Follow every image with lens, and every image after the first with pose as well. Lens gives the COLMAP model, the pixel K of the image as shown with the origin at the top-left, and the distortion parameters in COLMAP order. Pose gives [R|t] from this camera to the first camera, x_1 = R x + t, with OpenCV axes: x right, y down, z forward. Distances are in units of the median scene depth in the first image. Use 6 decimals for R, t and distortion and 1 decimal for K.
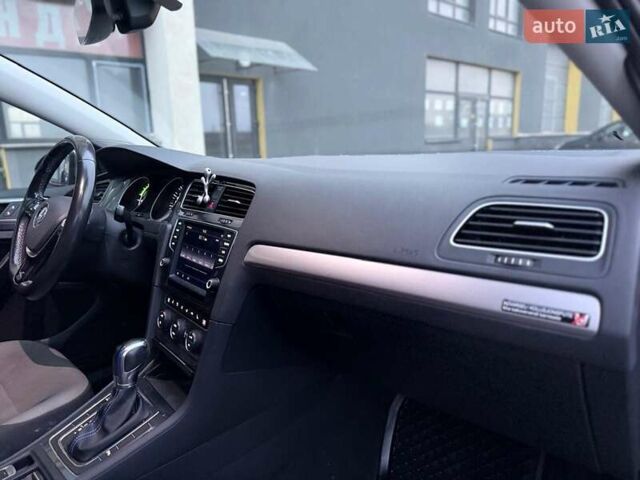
lens RADIAL K [[437.0, 0, 320.0], [0, 437.0, 240.0], [0, 0, 1]] dist [-0.013805, -0.004372]
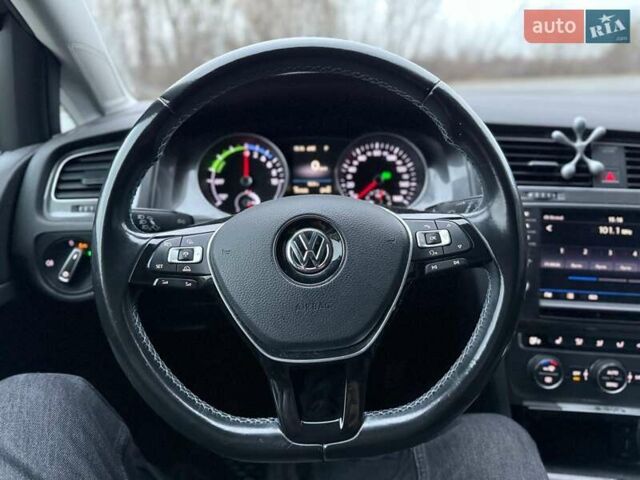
lens RADIAL K [[449.8, 0, 317.4], [0, 449.8, 243.4], [0, 0, 1]] dist [0.001069, -0.003902]
pose [[0.729084, -0.195750, 0.655835, -1.149065], [0.105261, 0.978897, 0.175157, -0.165657], [-0.676282, -0.058670, 0.734303, 0.905658]]
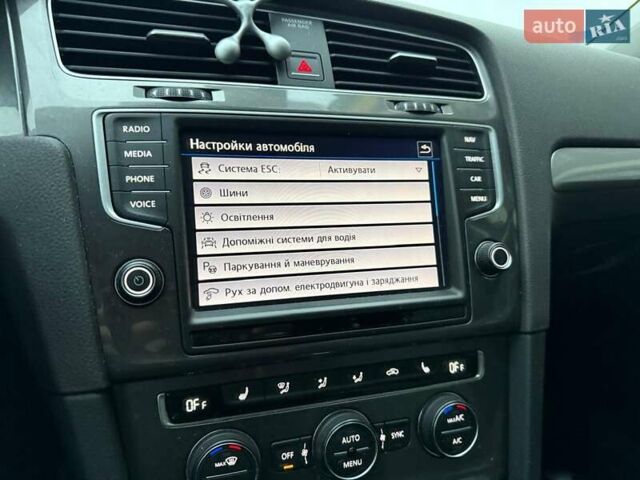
lens RADIAL K [[490.2, 0, 321.6], [0, 490.2, 241.8], [0, 0, 1]] dist [0.001519, -0.004025]
pose [[0.346152, -0.165518, 0.923462, -0.709815], [0.132258, 0.983093, 0.126630, 0.008687], [-0.928809, 0.078302, 0.362191, 0.969736]]
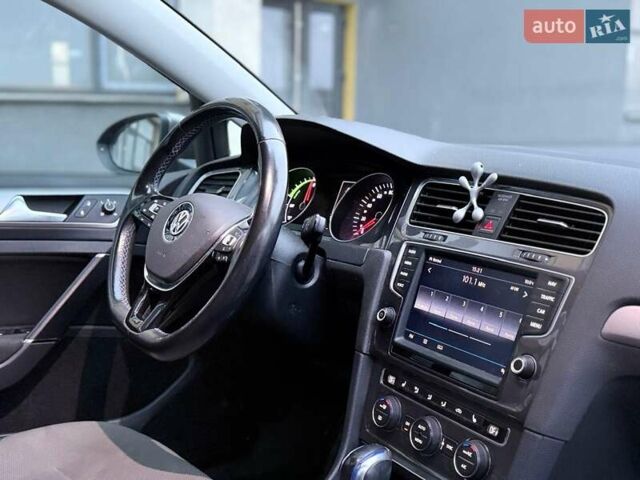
lens RADIAL K [[727.0, 0, 320.0], [0, 727.0, 240.0], [0, 0, 1]] dist [0.086991, -0.003461]
pose [[0.987371, 0.061767, -0.145886, -0.373028], [-0.067931, 0.996979, -0.037651, -0.009671], [0.143120, 0.047085, 0.988585, -0.004633]]
